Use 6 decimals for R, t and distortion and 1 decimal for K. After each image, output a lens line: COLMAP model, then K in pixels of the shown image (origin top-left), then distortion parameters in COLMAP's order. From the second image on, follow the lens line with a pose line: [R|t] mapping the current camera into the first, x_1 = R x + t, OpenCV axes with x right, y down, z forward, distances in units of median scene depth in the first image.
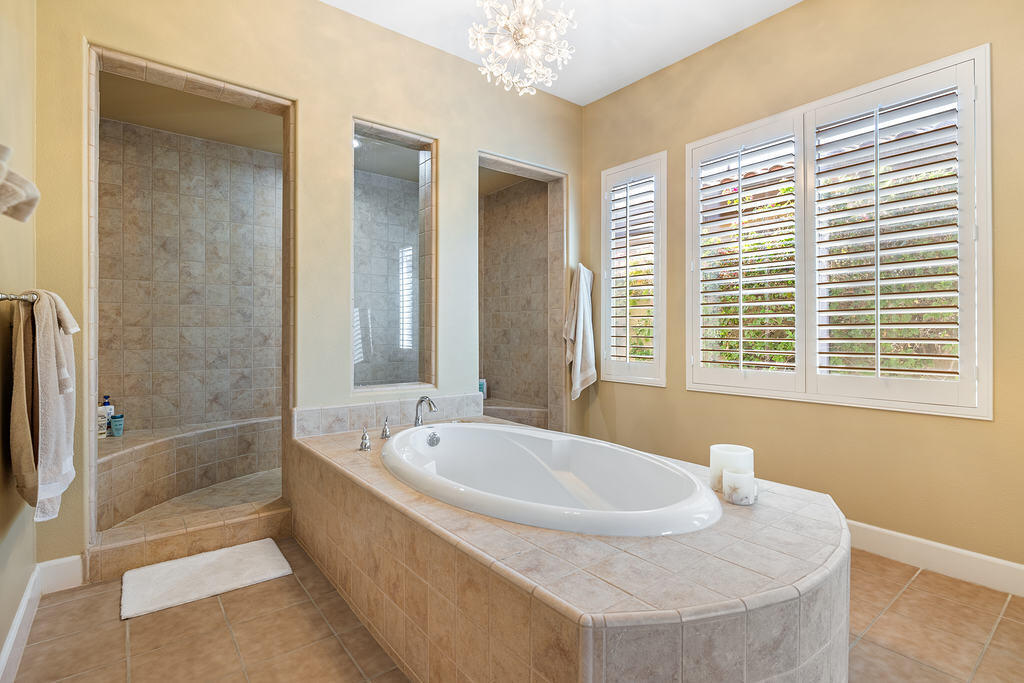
lens RADIAL K [[487.5, 0, 513.3], [0, 487.5, 338.0], [0, 0, 1]] dist [0.003819, 0.000147]
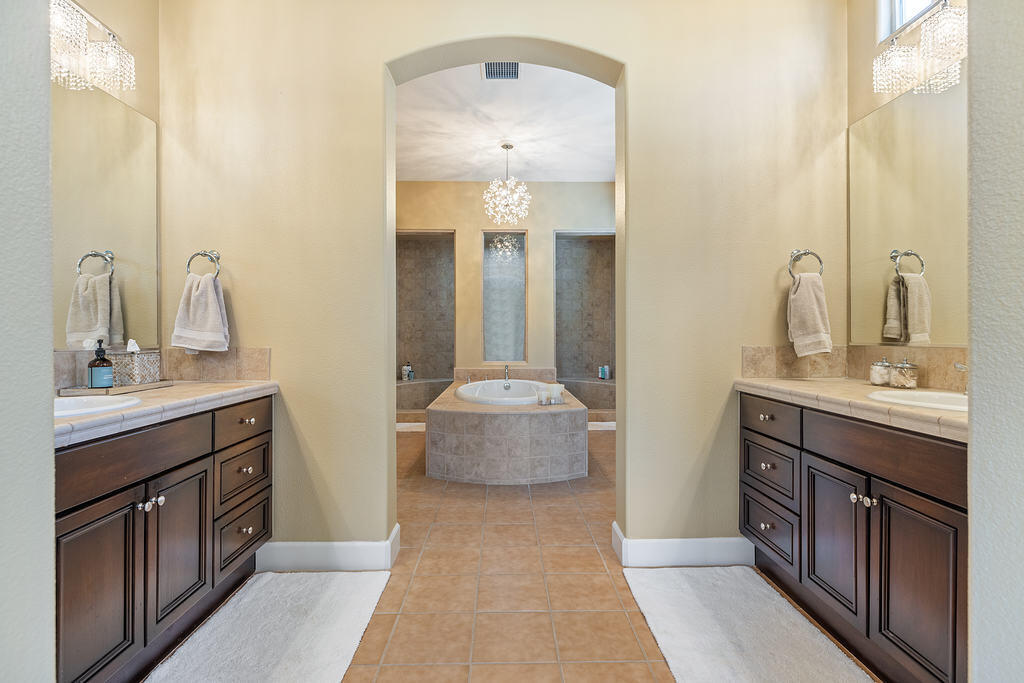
lens RADIAL K [[487.5, 0, 510.8], [0, 487.5, 338.5], [0, 0, 1]] dist [0.003819, 0.000147]
pose [[0.793519, 0.001342, -0.608544, 0.886108], [-0.000153, 0.999998, 0.002006, 0.003864], [0.608545, -0.001499, 0.793518, -0.489347]]
